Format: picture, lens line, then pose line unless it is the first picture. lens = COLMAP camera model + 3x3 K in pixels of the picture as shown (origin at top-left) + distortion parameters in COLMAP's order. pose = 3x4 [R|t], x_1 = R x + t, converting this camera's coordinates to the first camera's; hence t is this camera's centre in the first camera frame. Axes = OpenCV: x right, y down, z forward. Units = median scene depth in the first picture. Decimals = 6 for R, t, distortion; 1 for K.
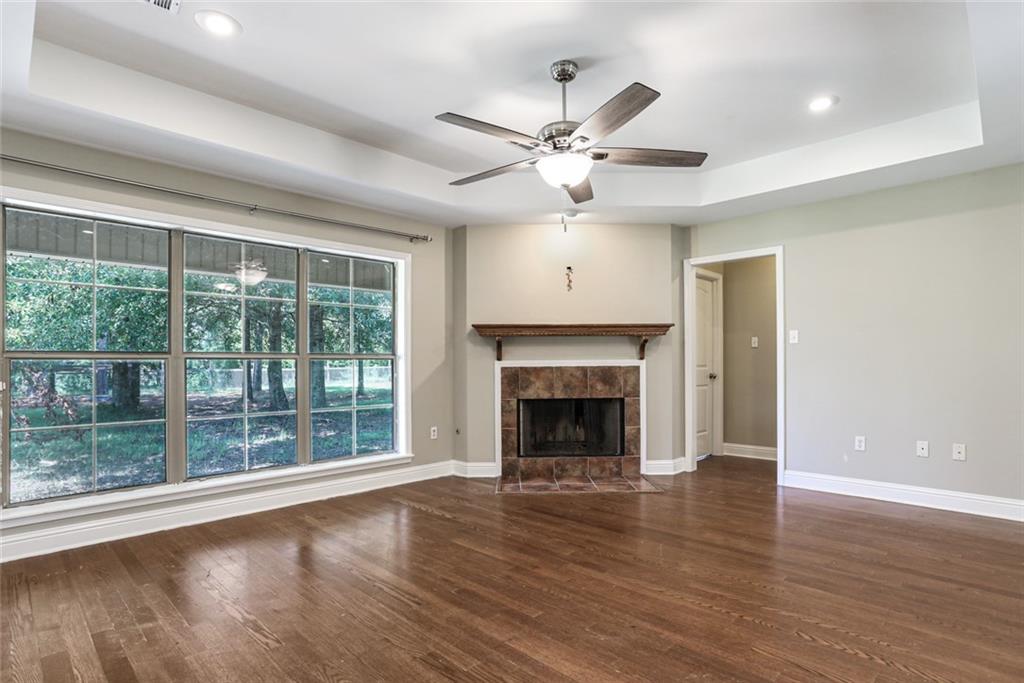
lens RADIAL K [[525.3, 0, 514.7], [0, 525.3, 364.3], [0, 0, 1]] dist [-0.023287, 0.000648]
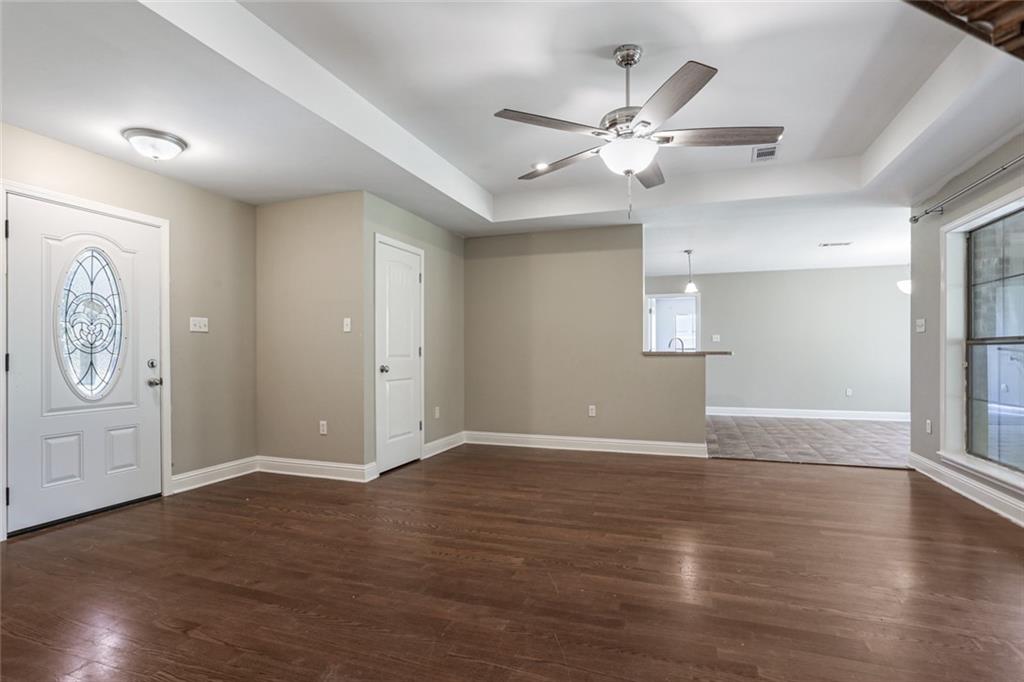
lens RADIAL K [[504.8, 0, 509.5], [0, 504.8, 347.9], [0, 0, 1]] dist [-0.063038, 0.031812]
pose [[-0.911287, 0.005008, -0.411742, 0.393061], [0.008595, 0.999940, -0.006860, -0.001637], [0.411682, -0.009790, -0.911275, 1.002676]]
